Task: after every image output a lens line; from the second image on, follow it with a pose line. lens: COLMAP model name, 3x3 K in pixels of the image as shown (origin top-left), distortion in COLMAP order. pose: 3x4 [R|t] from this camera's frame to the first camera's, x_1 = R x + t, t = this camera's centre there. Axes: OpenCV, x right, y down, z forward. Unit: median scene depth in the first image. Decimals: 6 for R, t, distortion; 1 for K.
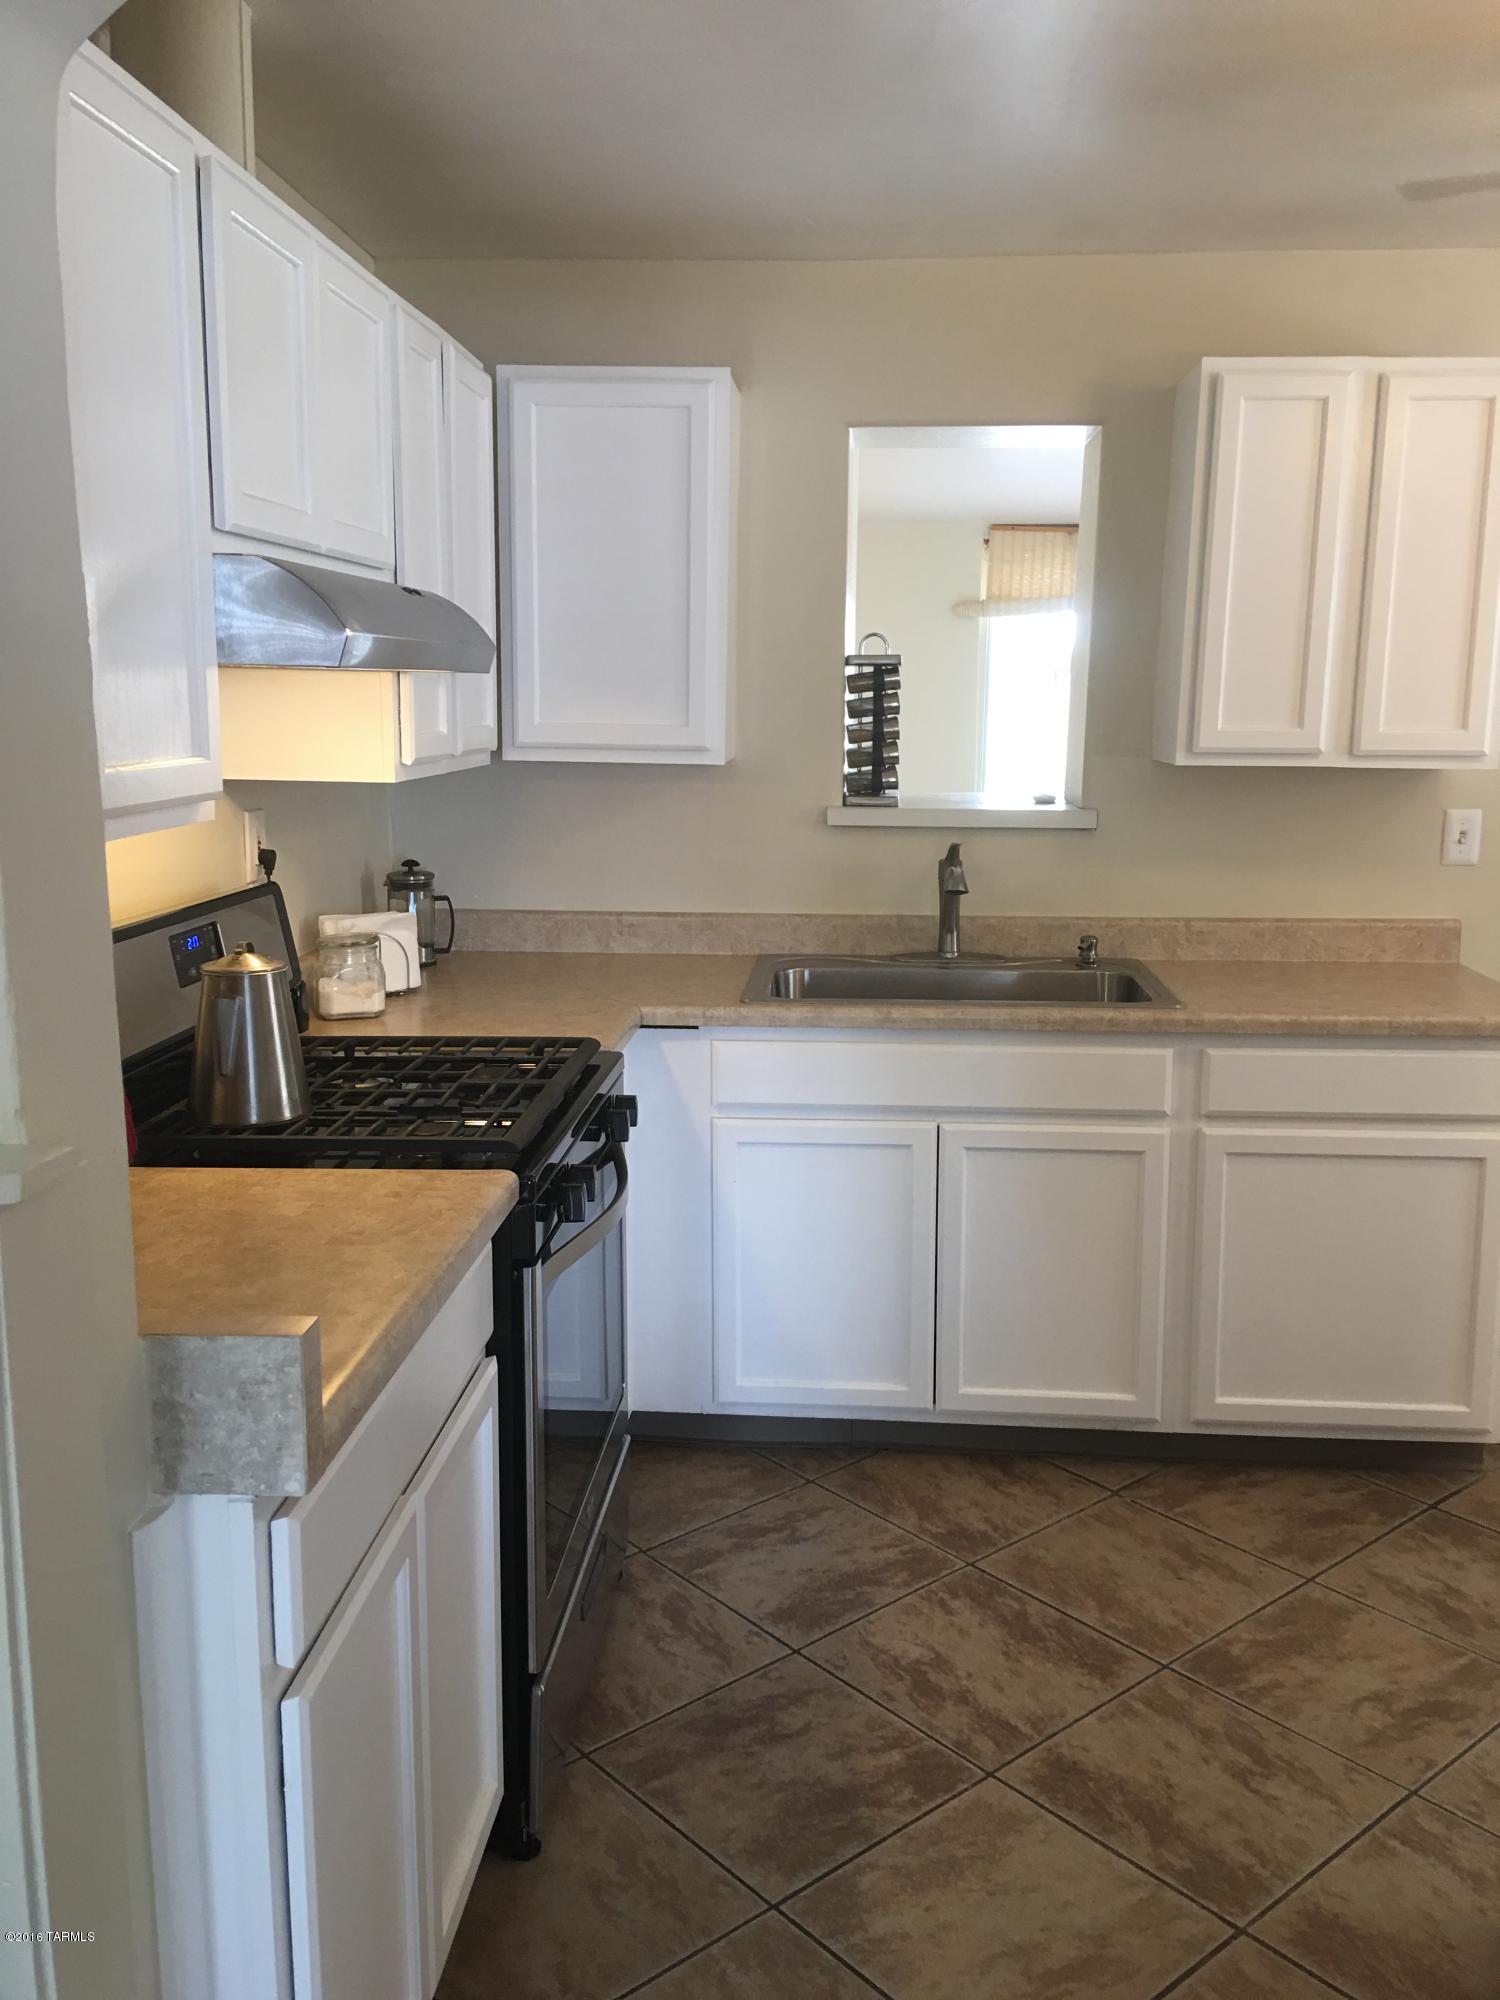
lens RADIAL K [[1689.5, 0, 748.8], [0, 1689.5, 951.4], [0, 0, 1]] dist [0.118073, -0.151013]
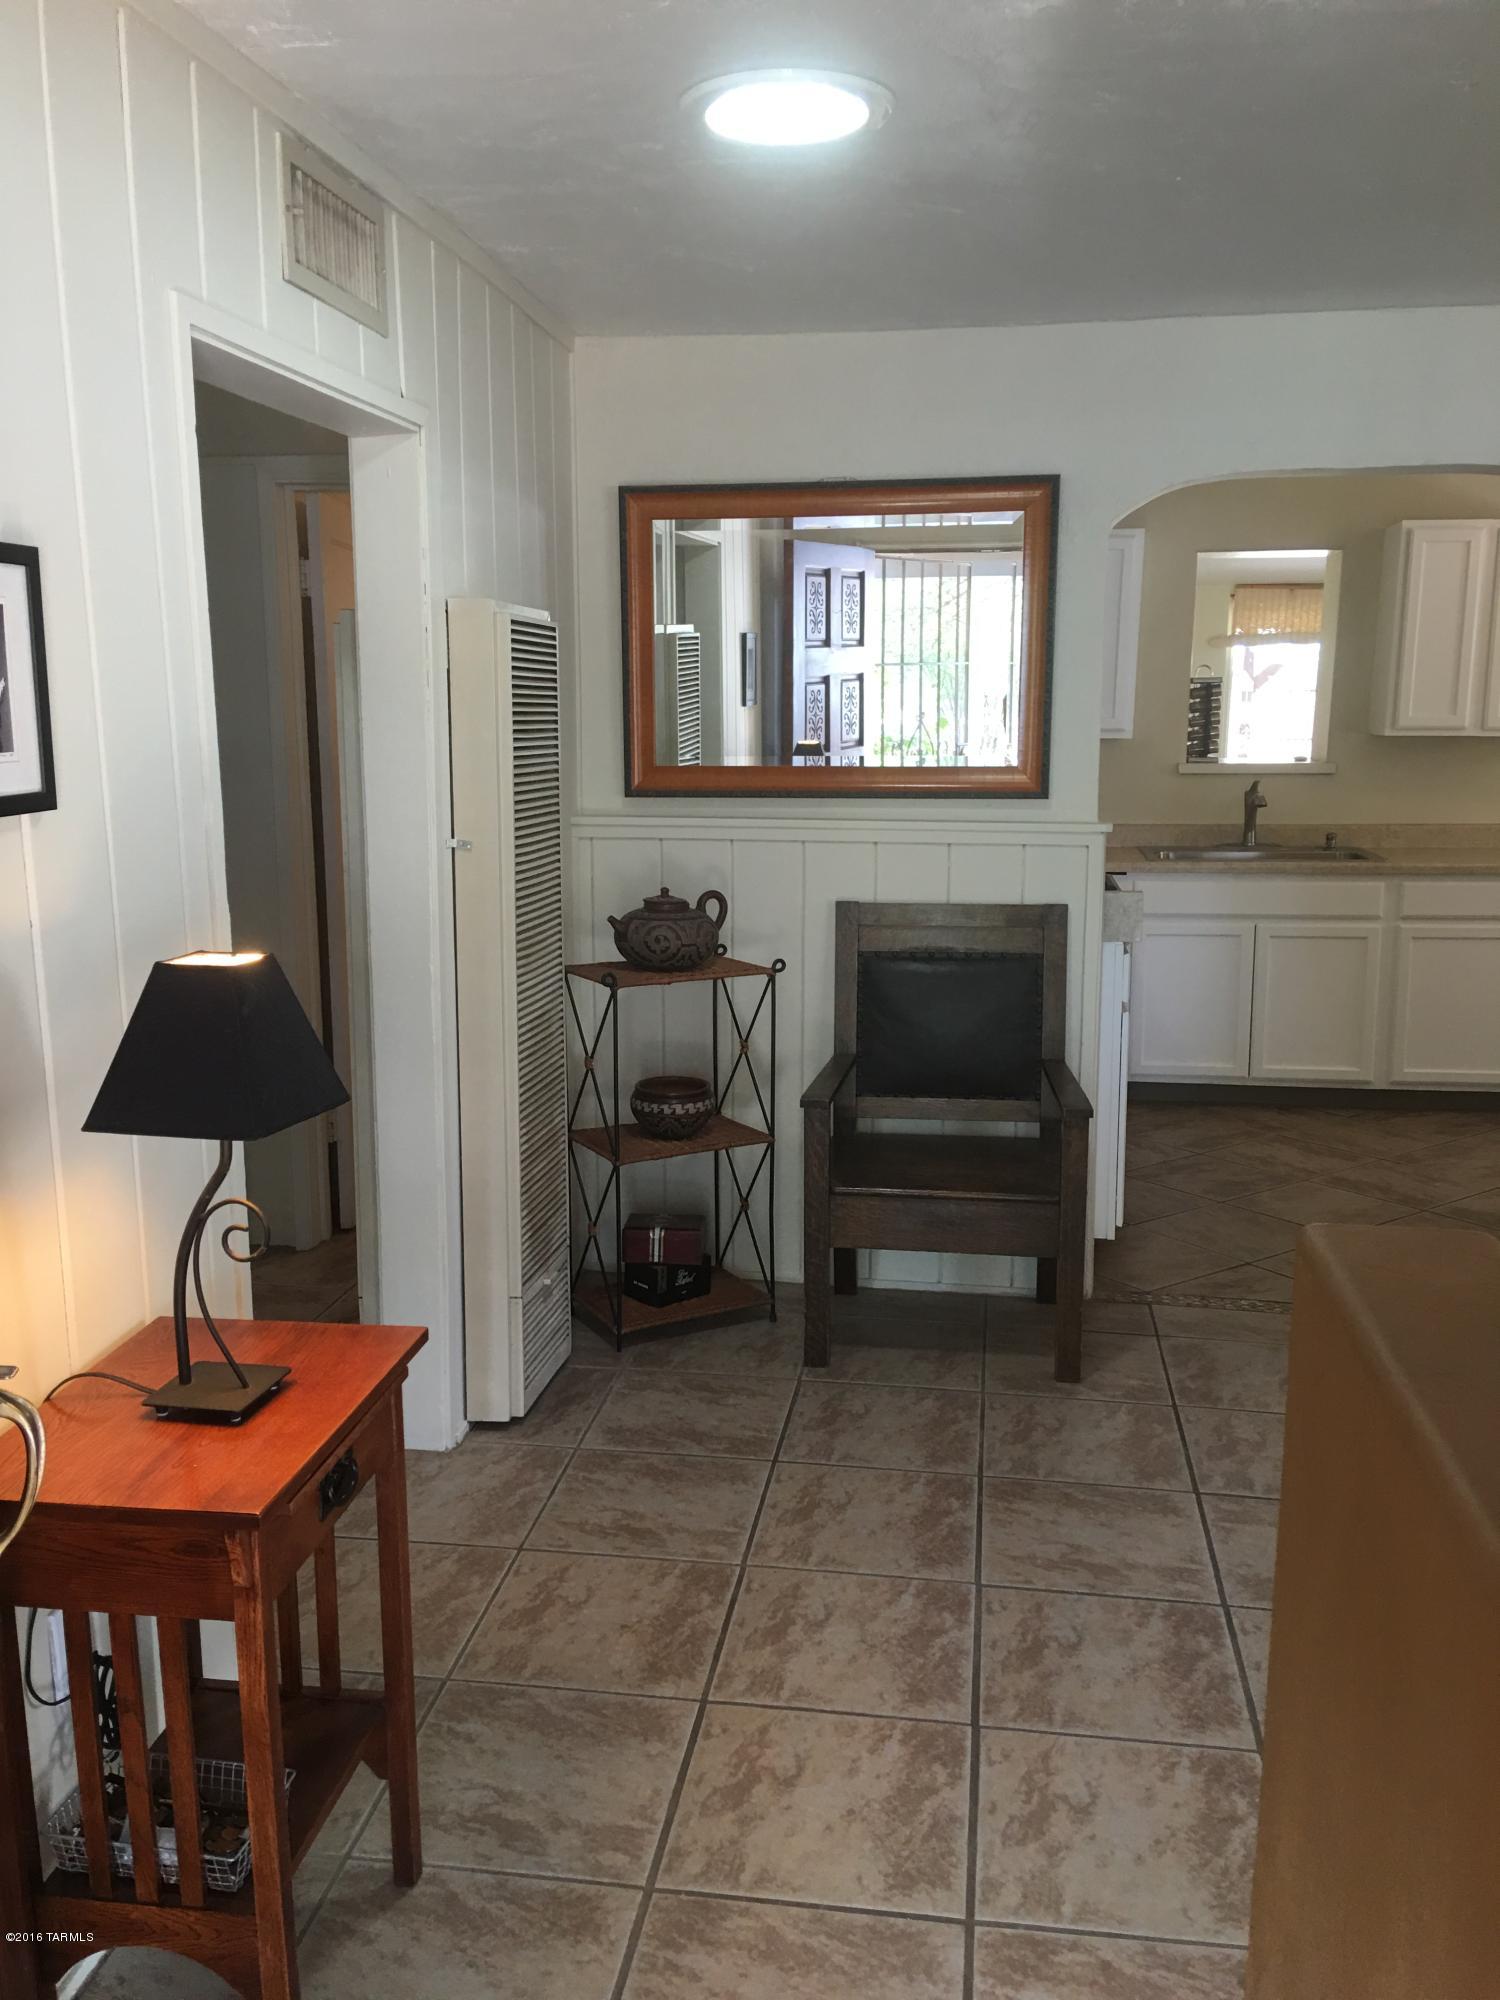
lens RADIAL K [[1685.2, 0, 748.9], [0, 1685.2, 972.3], [0, 0, 1]] dist [0.115499, -0.166345]
pose [[0.997251, 0.005917, -0.073858, -0.331496], [-0.005471, 0.999966, 0.006234, 0.154789], [0.073893, -0.005813, 0.997249, -0.999990]]
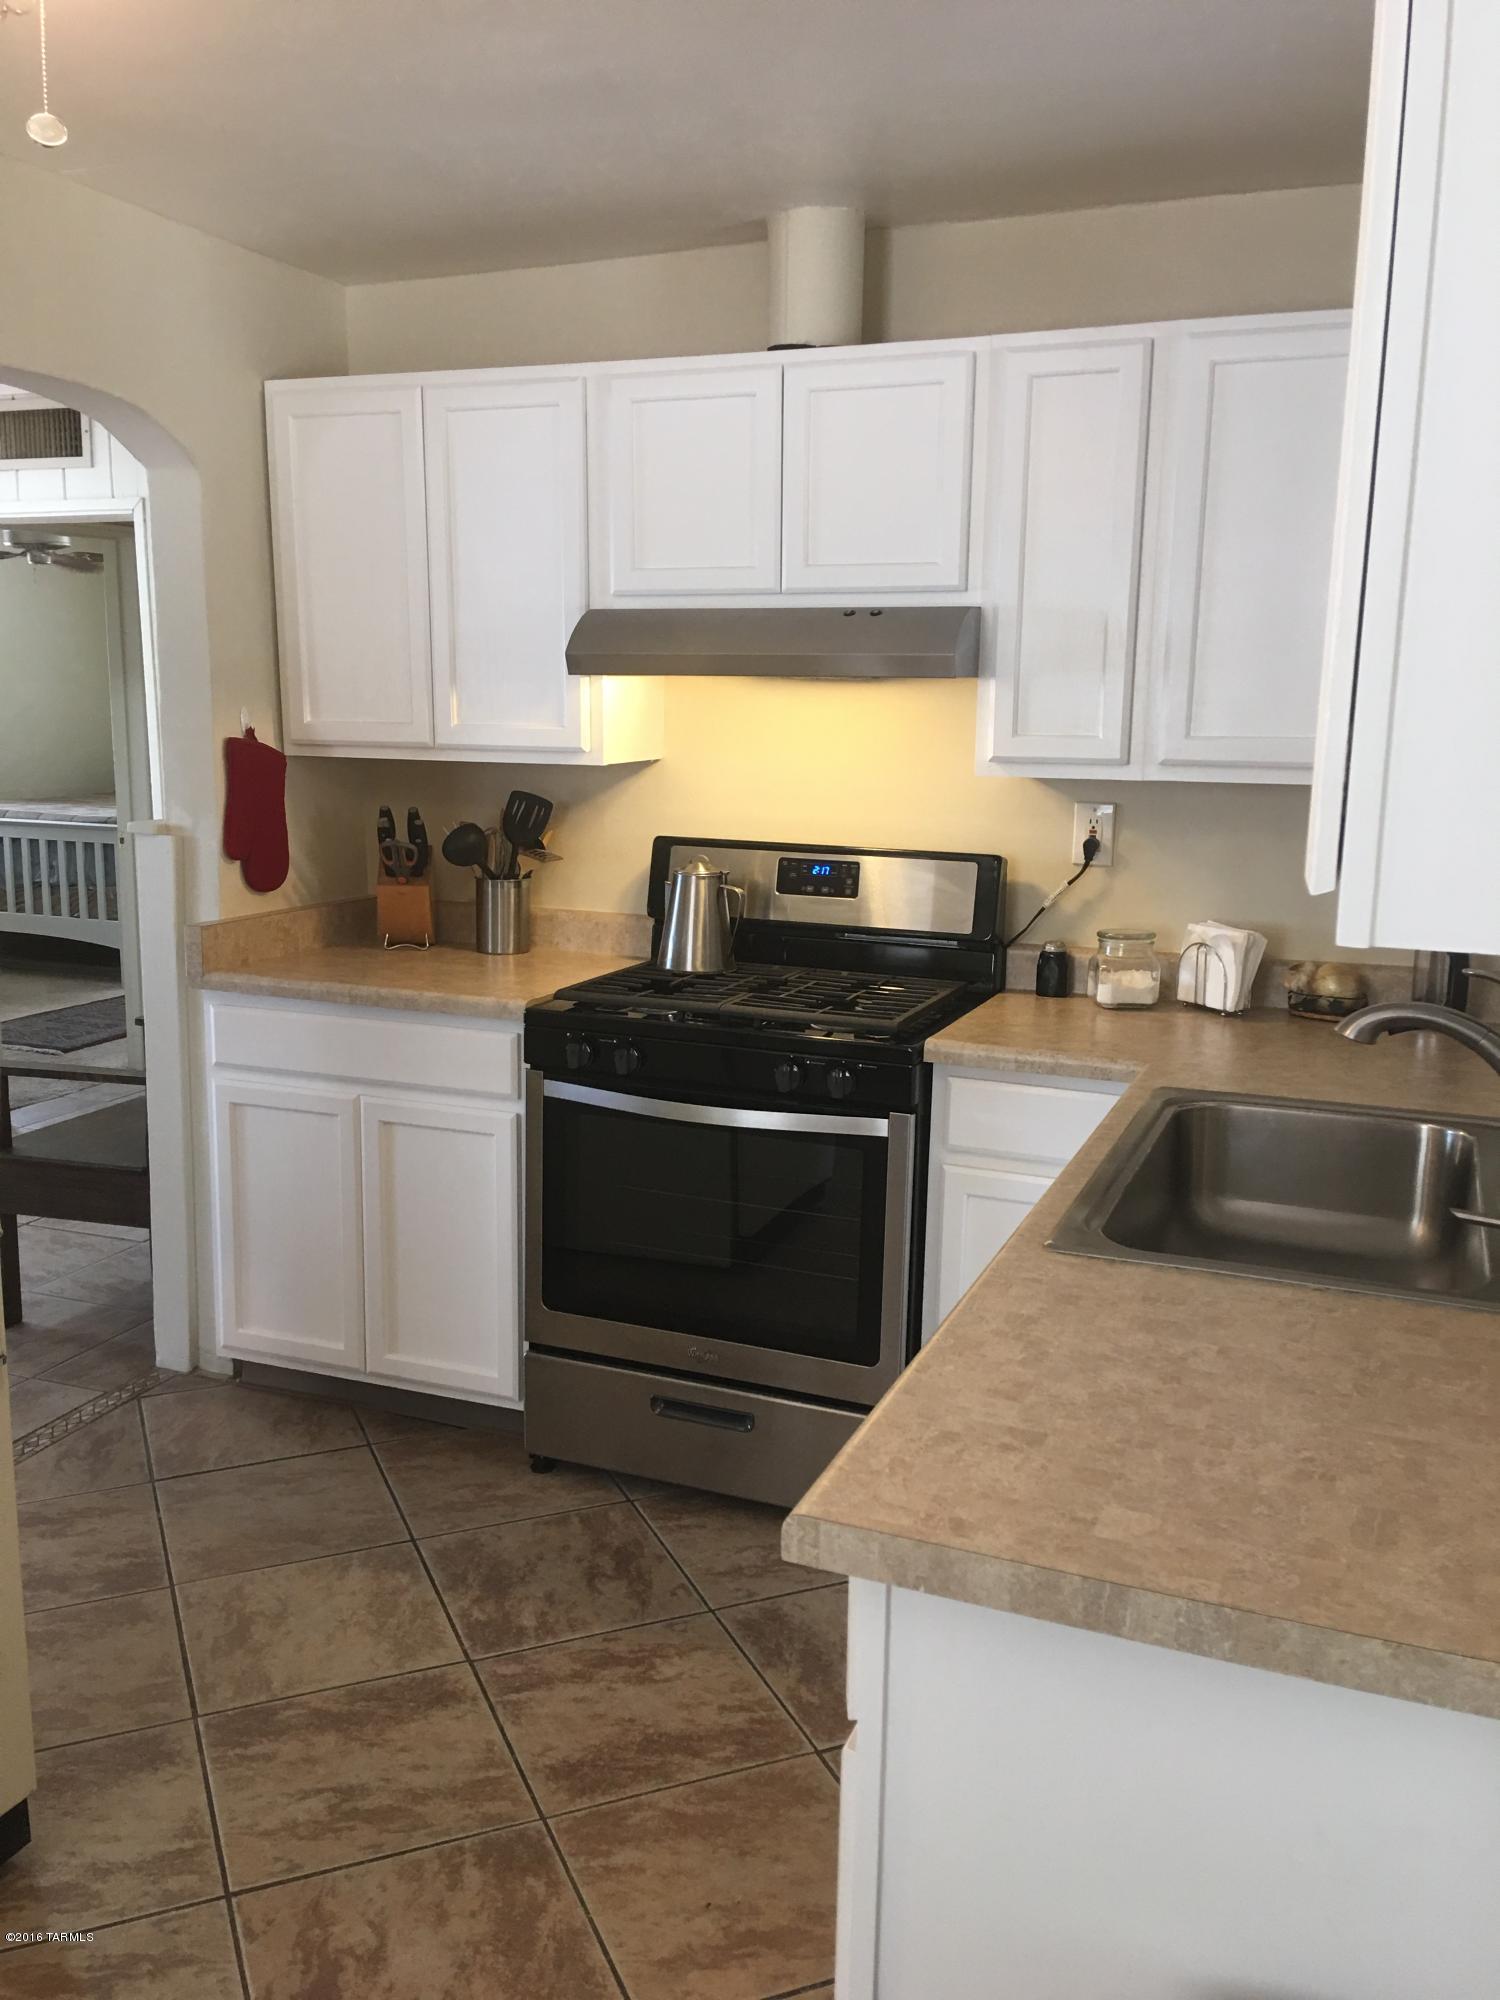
lens RADIAL K [[1685.2, 0, 748.9], [0, 1685.2, 972.3], [0, 0, 1]] dist [0.115499, -0.166345]
pose [[-0.297697, 0.147836, -0.943144, 0.836110], [-0.163068, 0.965543, 0.202818, -0.160468], [0.940630, 0.214175, -0.263332, 1.075552]]
